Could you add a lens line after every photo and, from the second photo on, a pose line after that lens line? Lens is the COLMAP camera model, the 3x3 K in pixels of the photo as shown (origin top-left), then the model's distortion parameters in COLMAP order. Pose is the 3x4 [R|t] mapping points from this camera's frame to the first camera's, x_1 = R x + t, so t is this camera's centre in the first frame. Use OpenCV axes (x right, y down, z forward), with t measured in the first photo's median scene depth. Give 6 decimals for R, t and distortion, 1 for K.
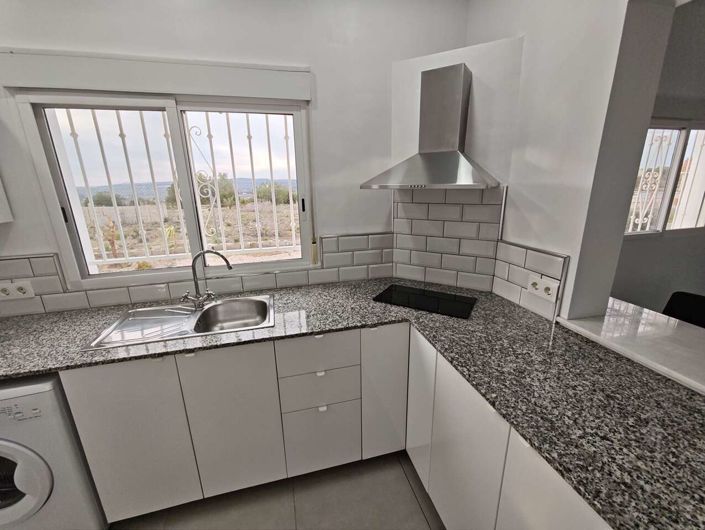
lens RADIAL K [[296.0, 0, 349.3], [0, 296.0, 261.2], [0, 0, 1]] dist [-0.010081, 0.006745]
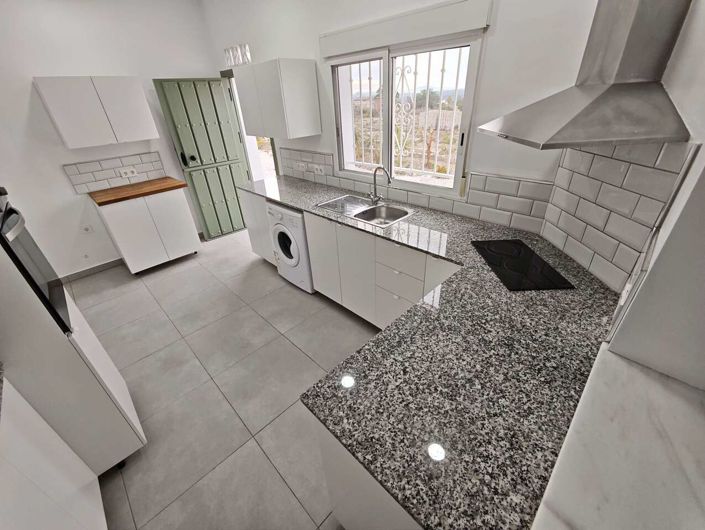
lens RADIAL K [[296.0, 0, 349.3], [0, 296.0, 261.2], [0, 0, 1]] dist [-0.010081, 0.006745]
pose [[0.502918, 0.417502, -0.756813, 0.712717], [-0.187161, 0.907431, 0.376219, -0.127374], [0.843827, -0.047561, 0.534503, 0.063369]]
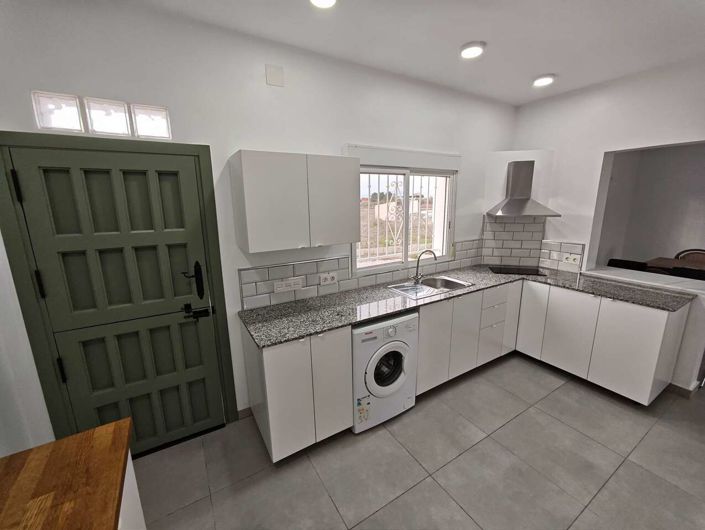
lens RADIAL K [[296.0, 0, 349.3], [0, 296.0, 261.2], [0, 0, 1]] dist [-0.010081, 0.006745]
pose [[0.956502, -0.052205, 0.287017, -1.412601], [0.070244, 0.996126, -0.052910, 0.091615], [-0.283143, 0.070770, 0.956463, -0.591118]]
